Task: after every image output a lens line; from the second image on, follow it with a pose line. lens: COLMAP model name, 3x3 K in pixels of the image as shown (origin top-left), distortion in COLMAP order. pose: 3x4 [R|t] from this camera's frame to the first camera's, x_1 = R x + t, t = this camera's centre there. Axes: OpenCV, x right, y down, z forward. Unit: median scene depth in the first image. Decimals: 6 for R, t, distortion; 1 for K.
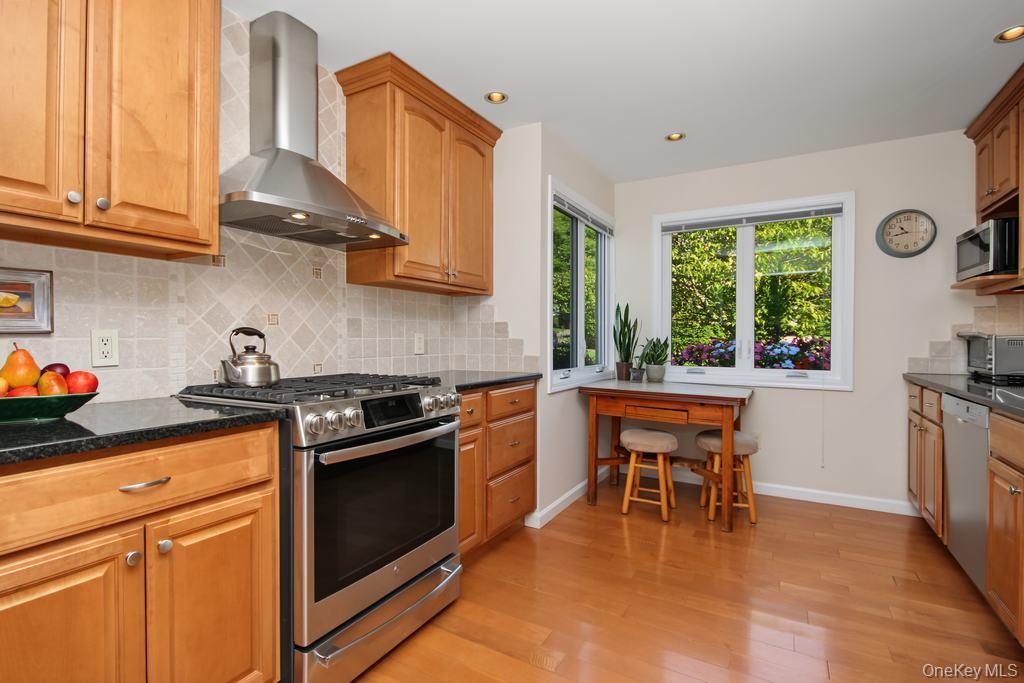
lens RADIAL K [[482.1, 0, 514.2], [0, 482.1, 340.0], [0, 0, 1]] dist [0.002982, 0.000274]
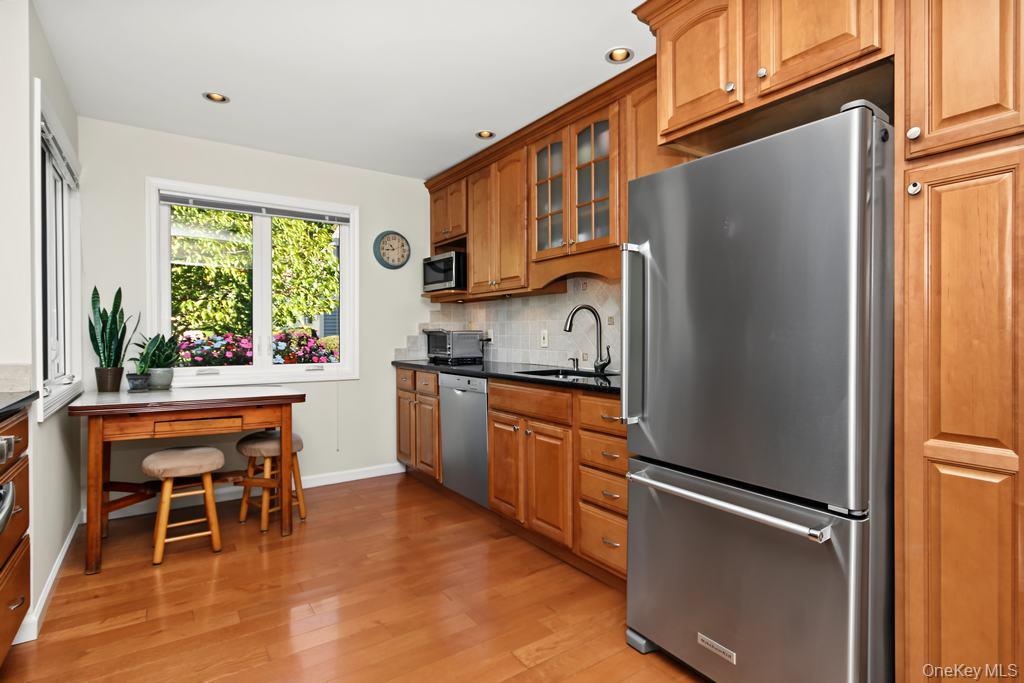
lens RADIAL K [[515.0, 0, 509.4], [0, 515.0, 337.3], [0, 0, 1]] dist [-0.000527, 0.000426]
pose [[0.434078, -0.010176, 0.900818, -0.264964], [0.006136, 0.999946, 0.008340, -0.002732], [-0.900854, 0.001907, 0.434118, 0.142523]]
